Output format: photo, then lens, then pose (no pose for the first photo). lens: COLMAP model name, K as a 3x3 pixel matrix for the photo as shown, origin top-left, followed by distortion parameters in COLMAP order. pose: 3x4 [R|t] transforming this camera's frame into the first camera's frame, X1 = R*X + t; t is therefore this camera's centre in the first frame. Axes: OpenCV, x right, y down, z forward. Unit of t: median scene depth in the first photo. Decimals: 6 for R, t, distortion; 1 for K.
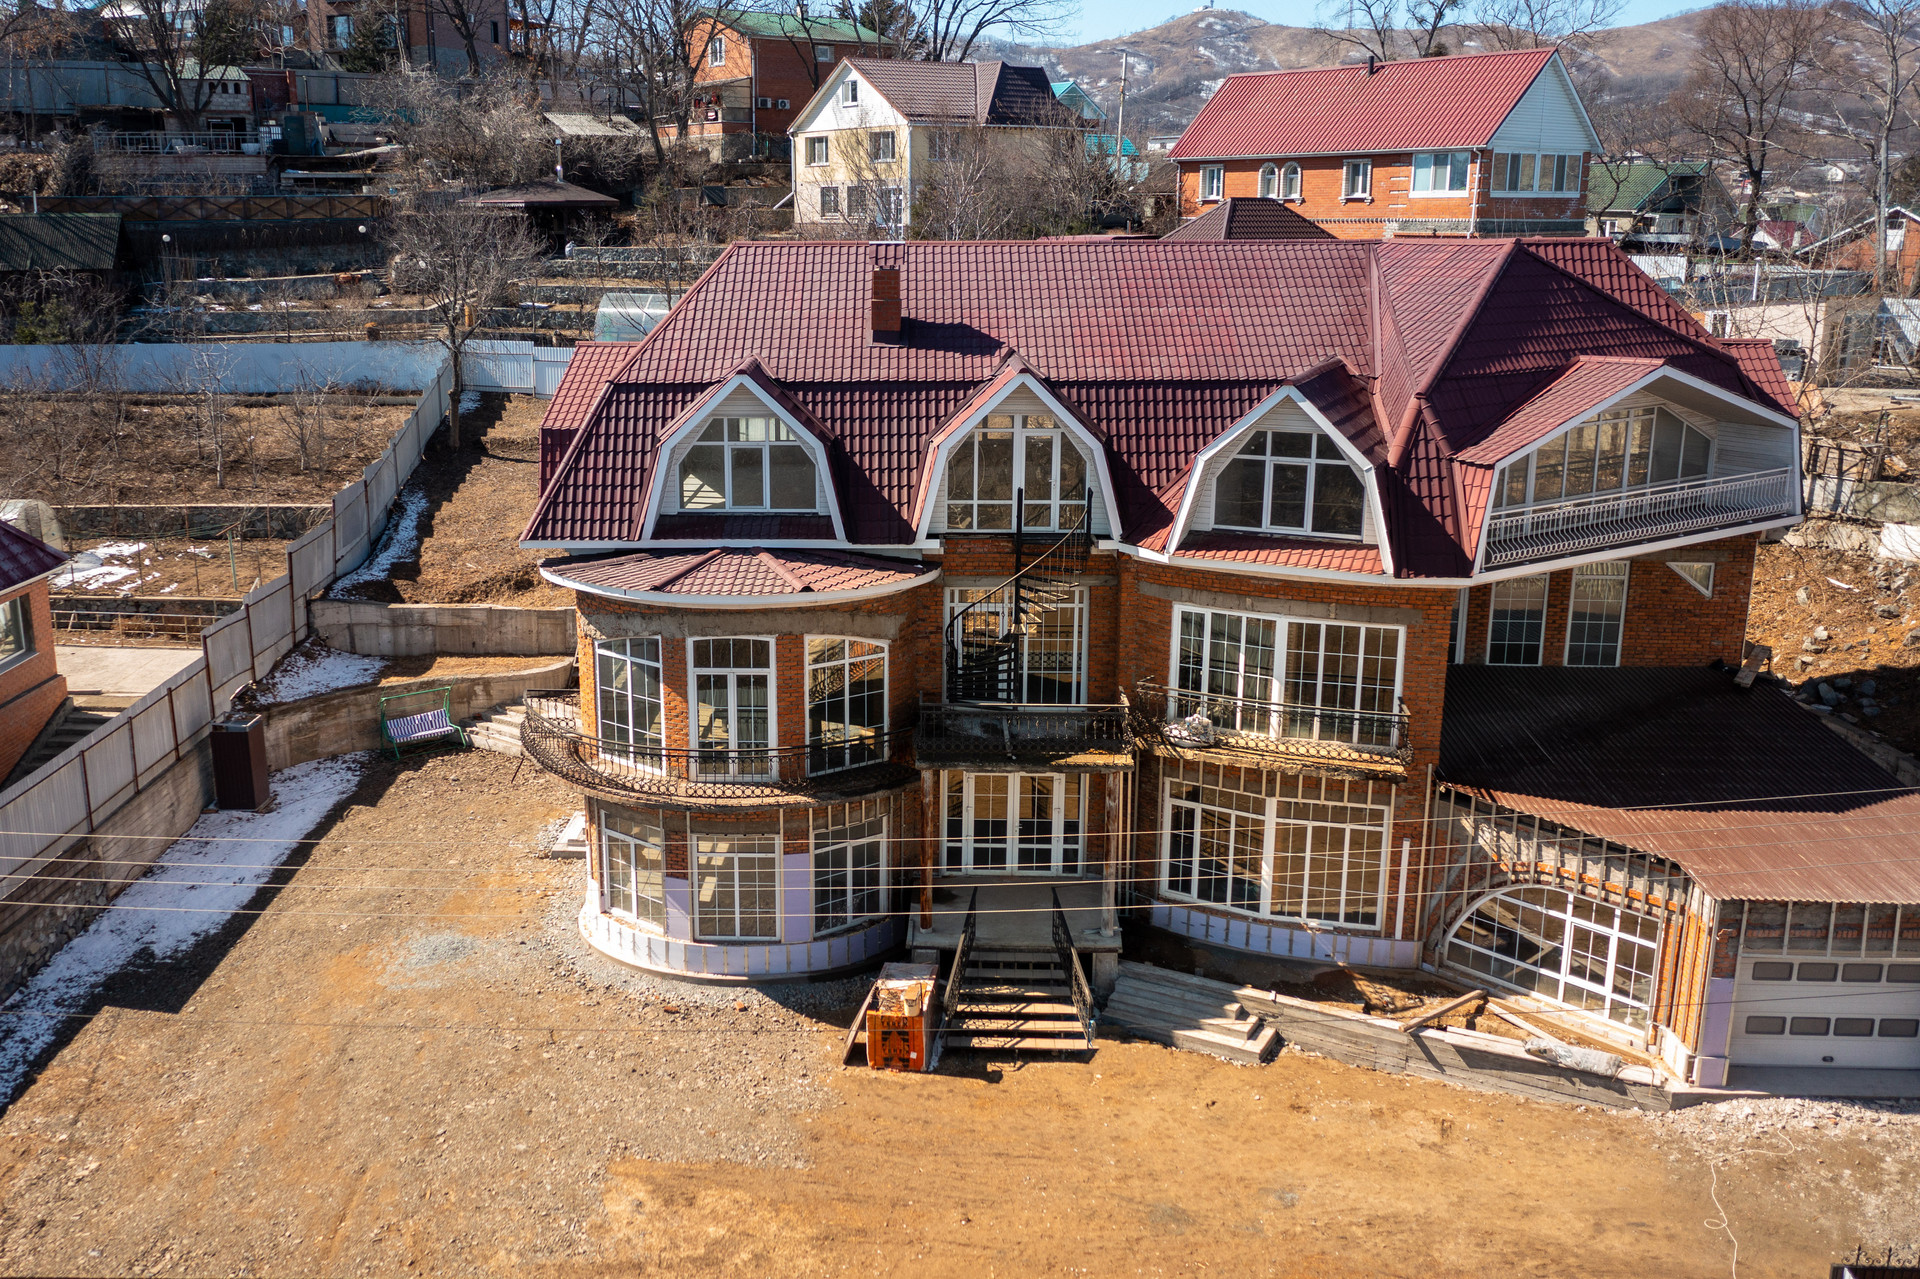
lens RADIAL K [[1686.9, 0, 864.9], [0, 1686.9, 617.7], [0, 0, 1]] dist [-0.012269, 0.002600]
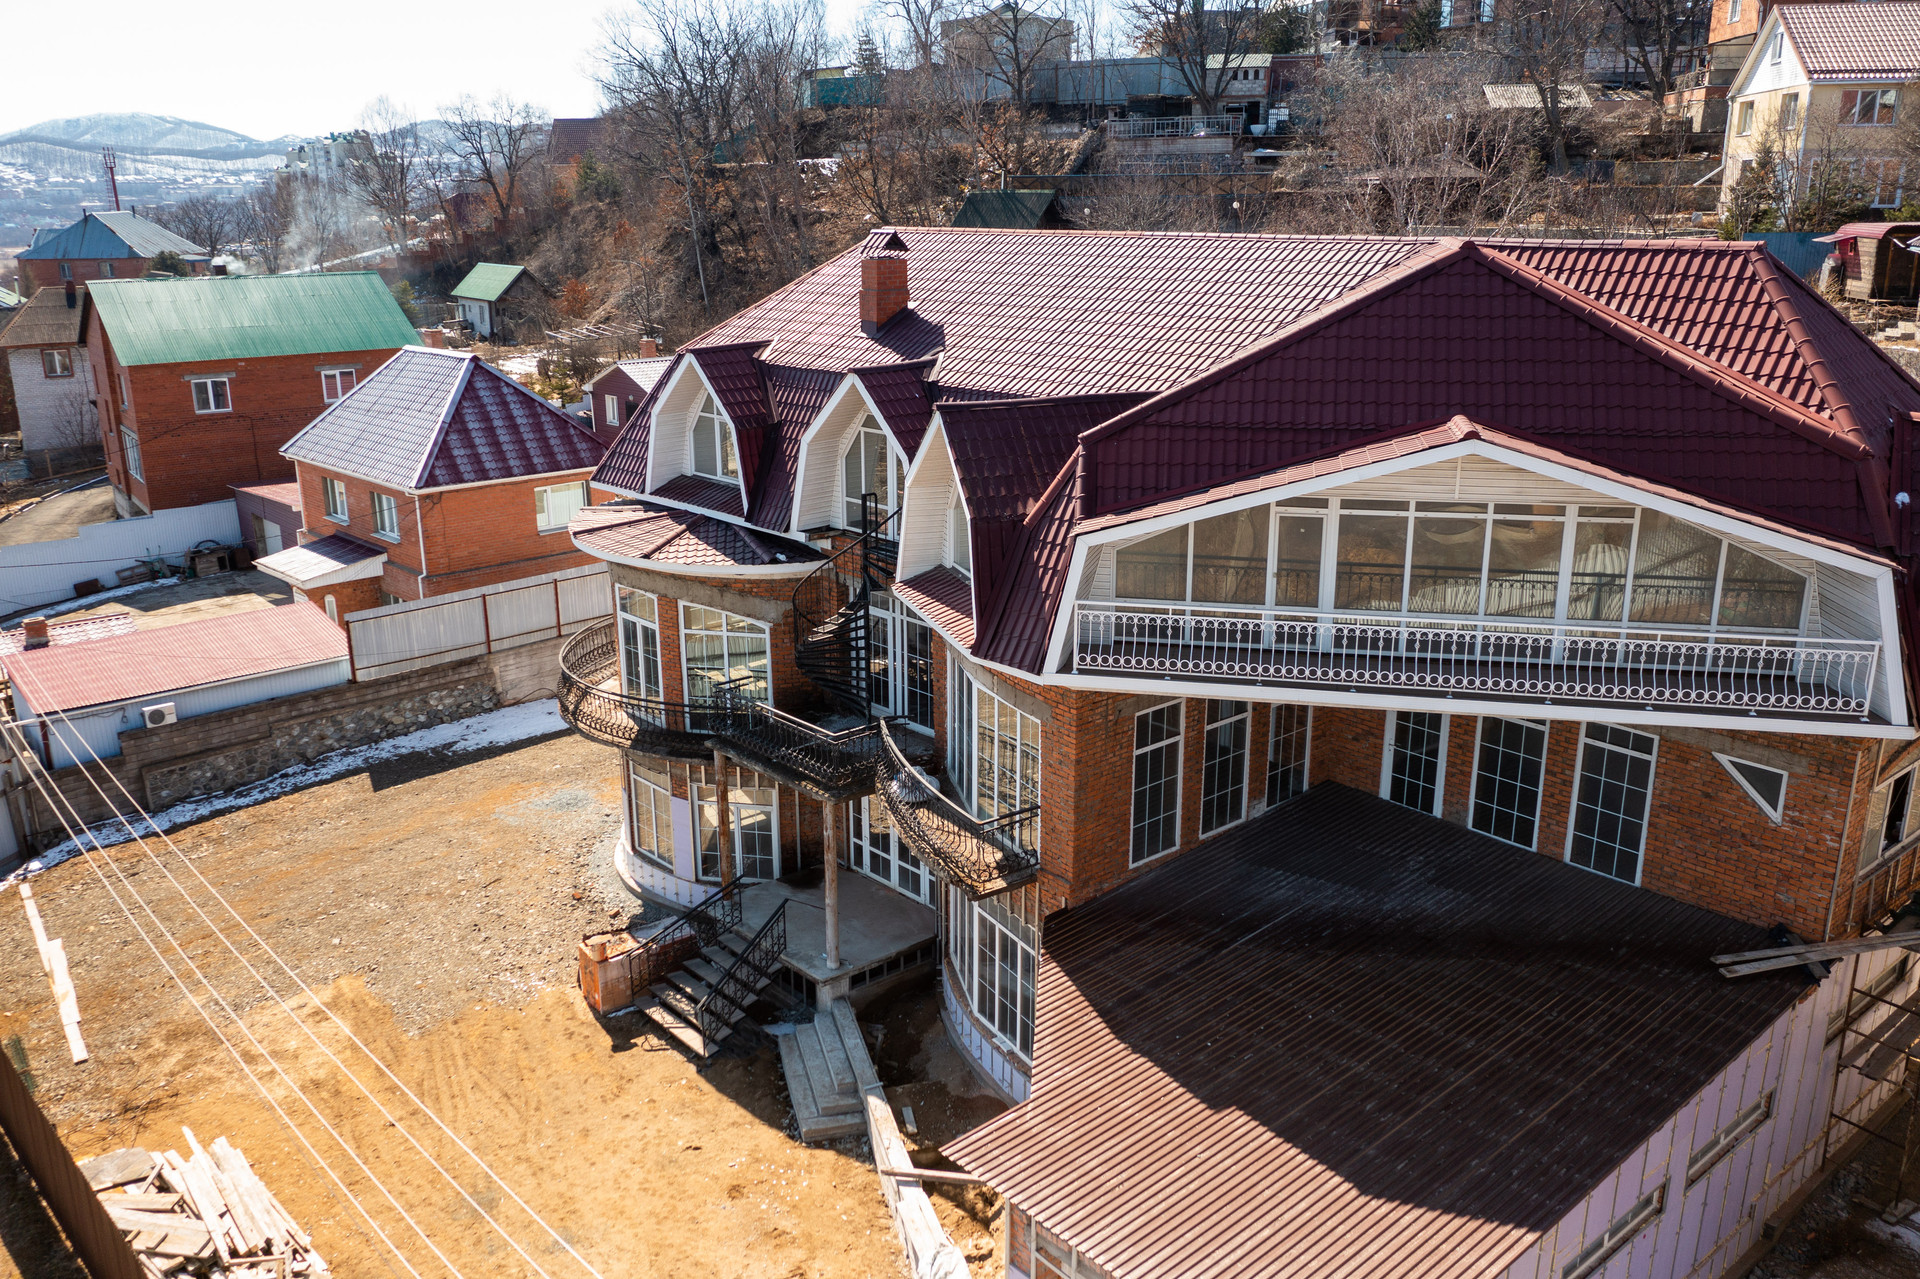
lens RADIAL K [[1535.1, 0, 942.4], [0, 1535.1, 648.3], [0, 0, 1]] dist [-0.015100, -0.003569]
pose [[0.693769, 0.205673, -0.690205, 0.690962], [-0.164222, 0.978285, 0.126447, -0.100808], [0.701224, 0.025622, 0.712480, 0.385217]]
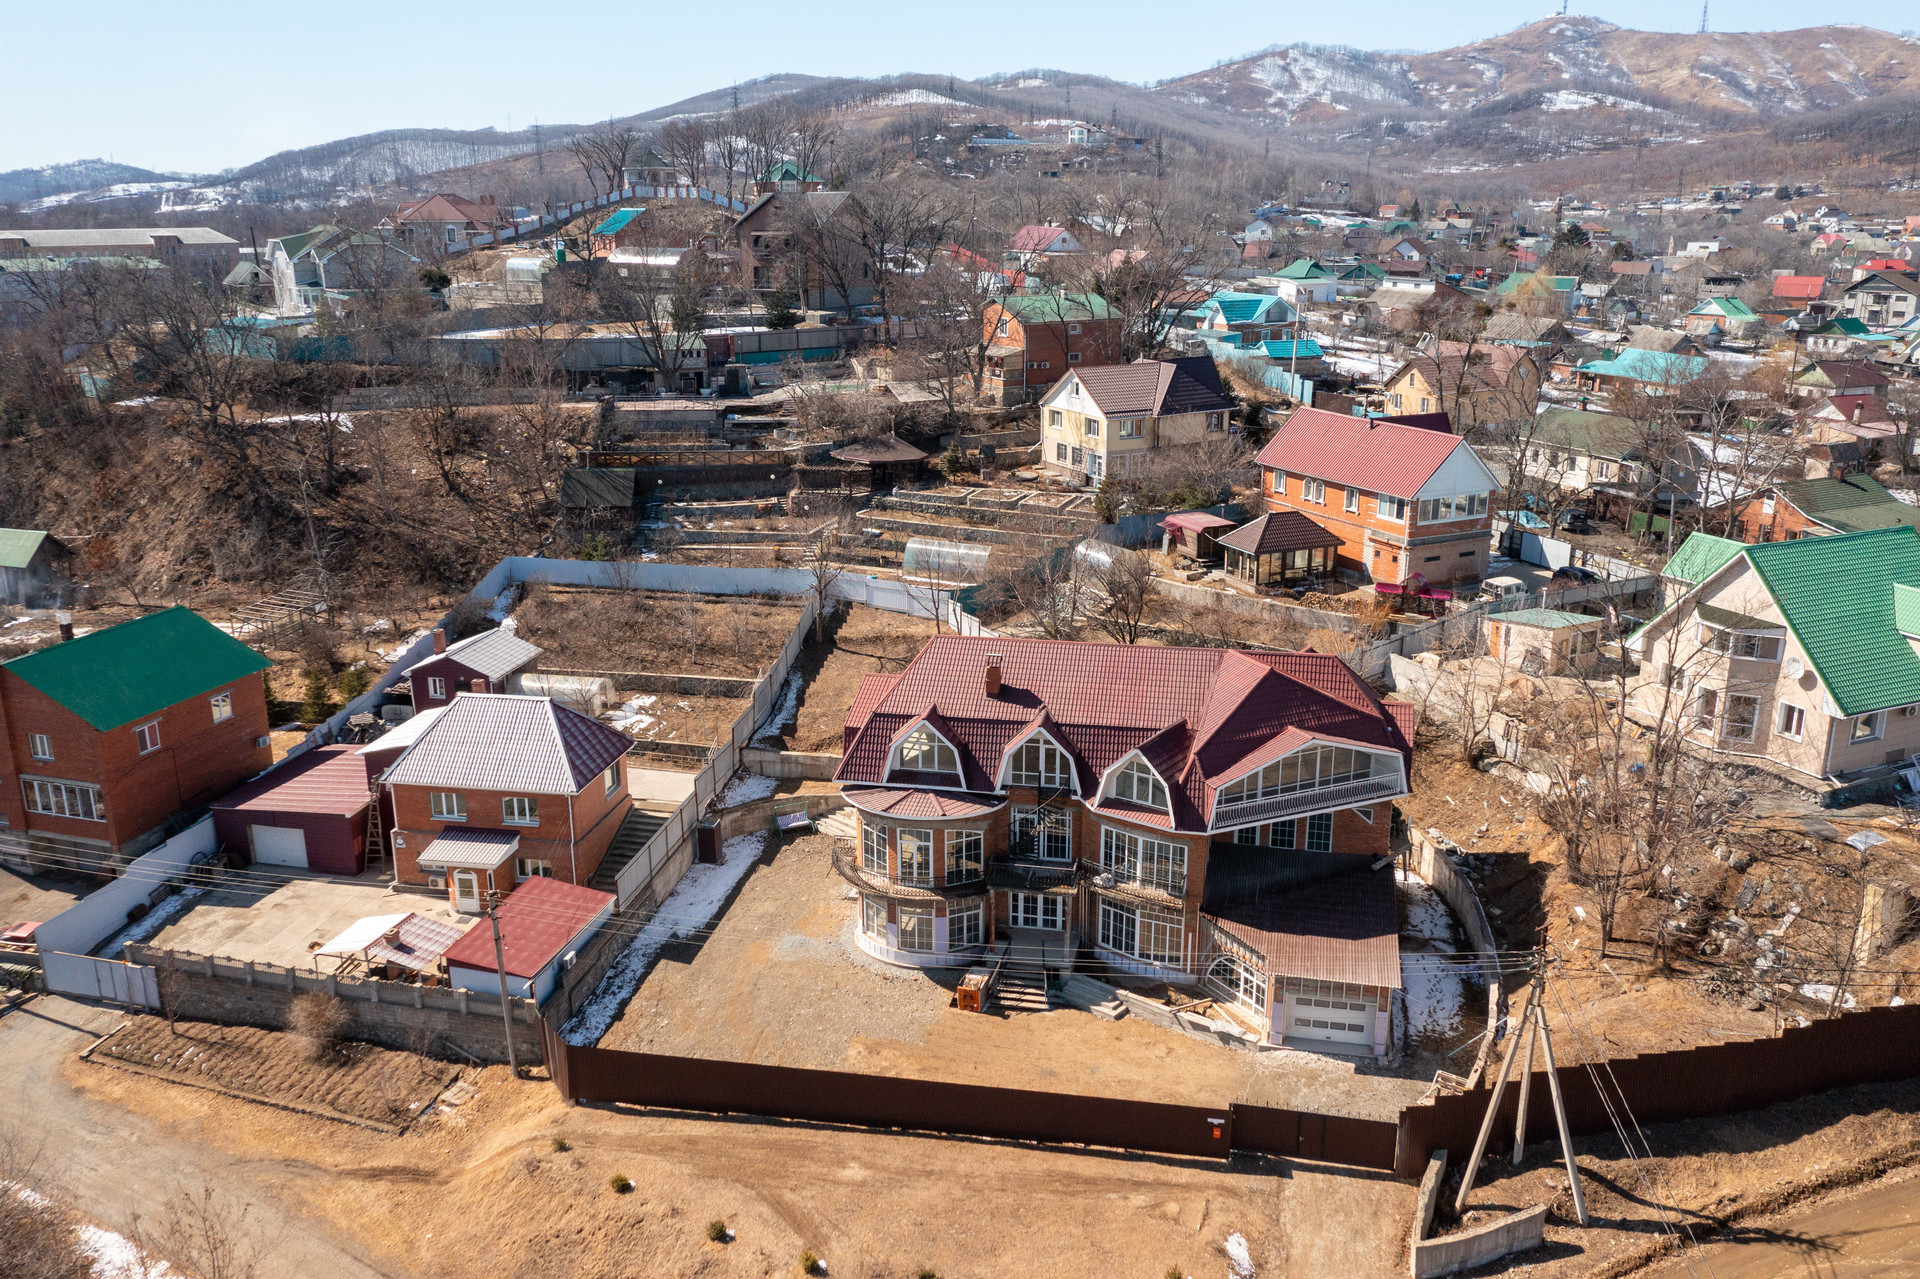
lens RADIAL K [[1535.1, 0, 970.4], [0, 1535.1, 649.7], [0, 0, 1]] dist [-0.015100, -0.003569]
pose [[0.987331, 0.046612, -0.151675, 0.292517], [-0.038865, 0.997803, 0.053647, -0.333802], [0.153842, -0.047073, 0.986974, -1.049491]]
